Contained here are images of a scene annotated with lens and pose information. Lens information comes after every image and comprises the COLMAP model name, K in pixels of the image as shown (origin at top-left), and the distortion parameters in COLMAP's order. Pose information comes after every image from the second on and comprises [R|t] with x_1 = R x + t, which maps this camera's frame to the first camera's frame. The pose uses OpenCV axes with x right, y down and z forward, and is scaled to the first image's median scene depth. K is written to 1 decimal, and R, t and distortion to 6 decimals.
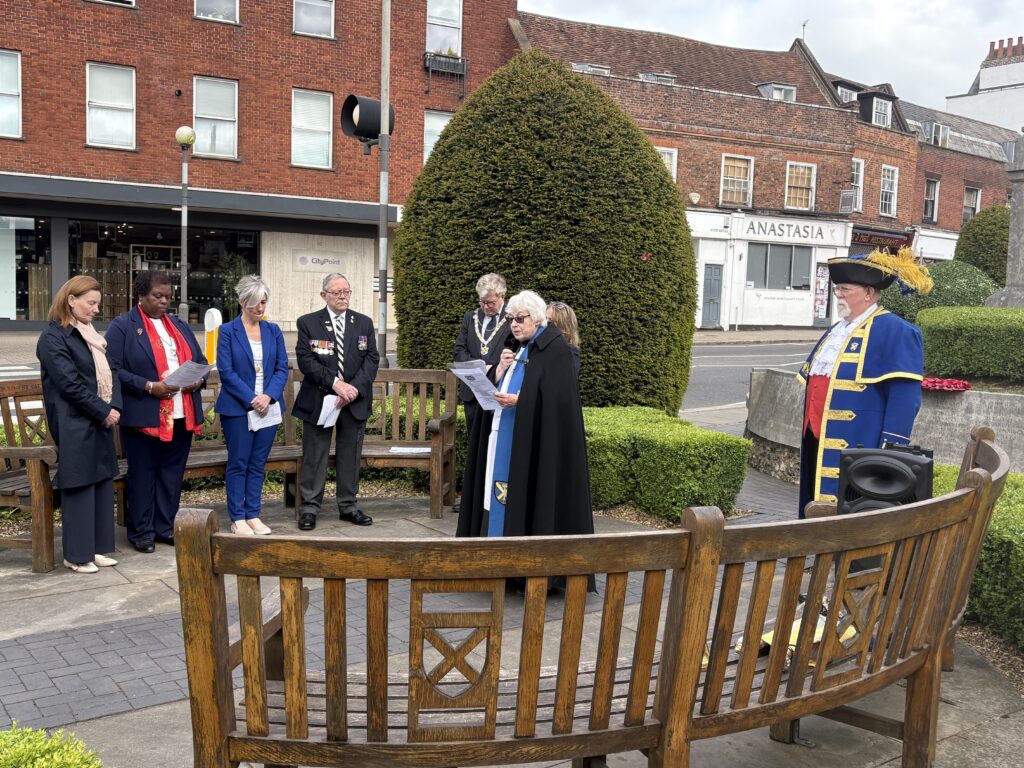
lens RADIAL K [[1044.5, 0, 511.9], [0, 1044.5, 377.6], [0, 0, 1]] dist [0.104003, 0.000000]
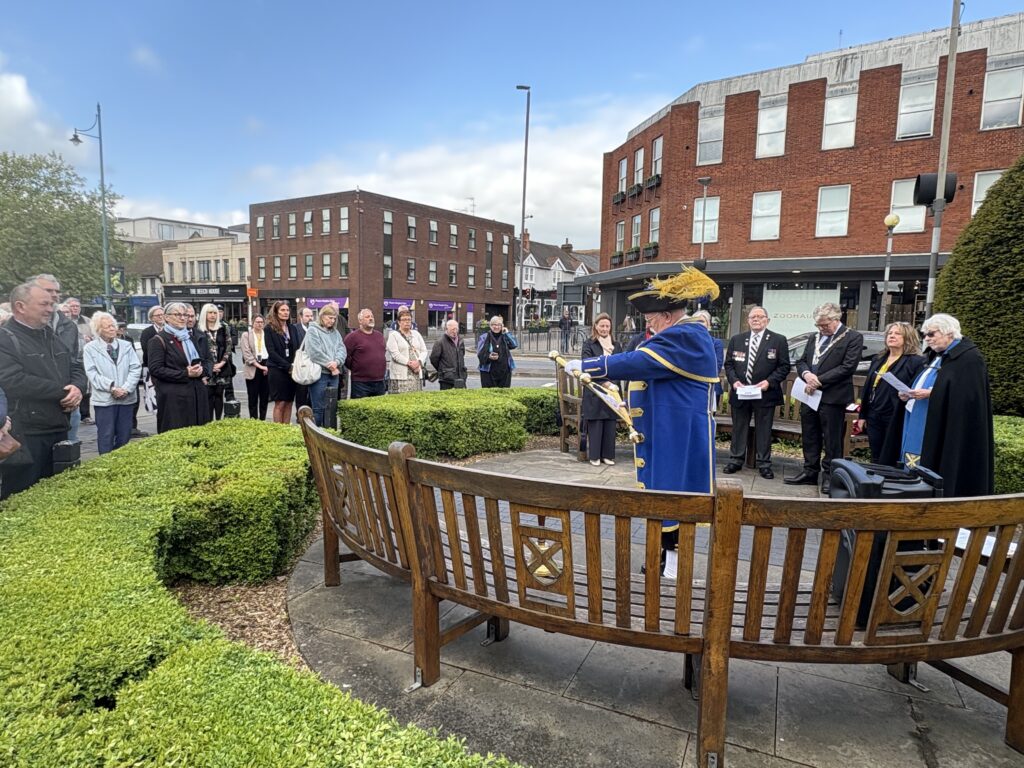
lens RADIAL K [[596.8, 0, 511.0], [0, 596.8, 382.6], [0, 0, 1]] dist [-0.004493, 0.001962]
pose [[0.490258, 0.071140, -0.868669, 0.333042], [-0.060677, 0.997031, 0.047408, -0.008608], [0.869463, 0.029466, 0.493119, 0.225510]]
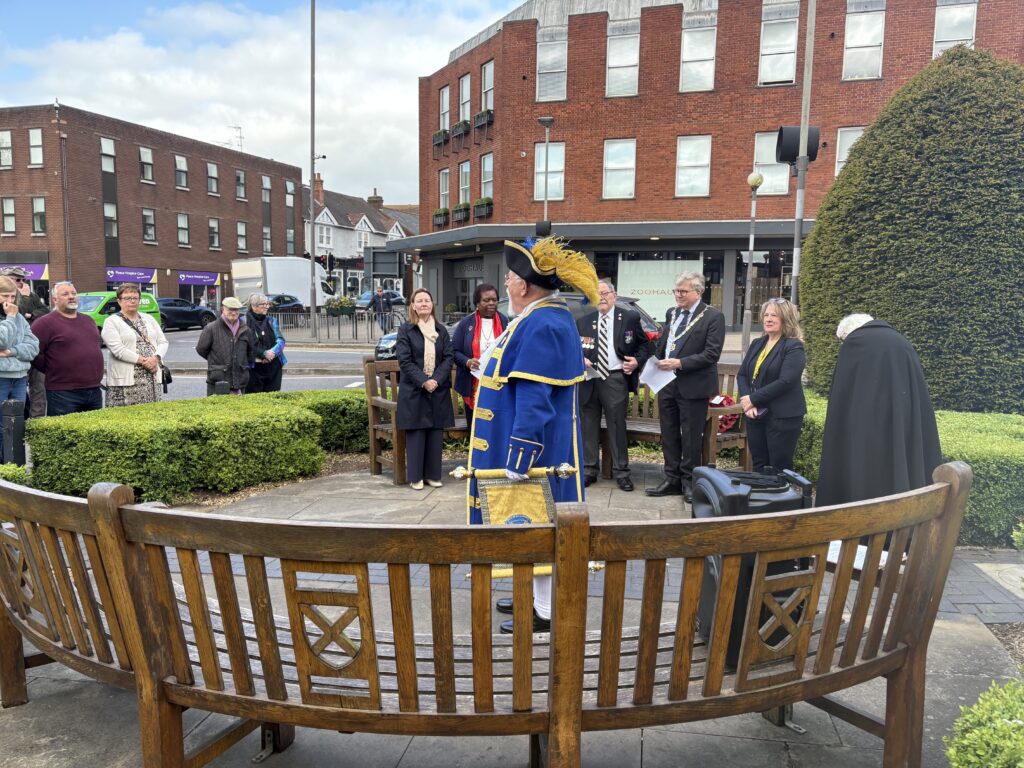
lens RADIAL K [[772.4, 0, 524.3], [0, 772.4, 390.7], [0, 0, 1]] dist [0.056406, -0.062208]
pose [[0.708937, 0.062801, -0.702471, 0.328043], [-0.039759, 0.998002, 0.049097, -0.010320], [0.704151, -0.006877, 0.710017, 0.237865]]
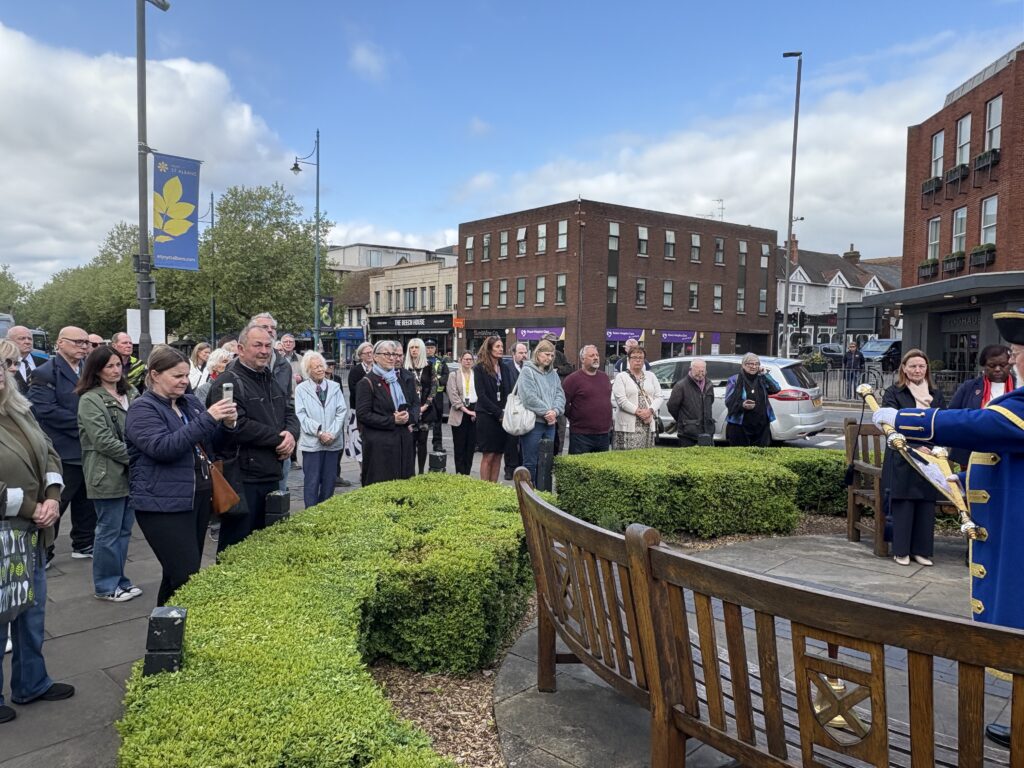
lens RADIAL K [[745.0, 0, 509.1], [0, 745.0, 384.4], [0, 0, 1]] dist [-0.016707, 0.017795]
pose [[0.174391, 0.020729, -0.984458, 0.326549], [-0.074321, 0.997204, 0.007832, -0.014449], [0.981868, 0.071800, 0.175444, 0.219673]]
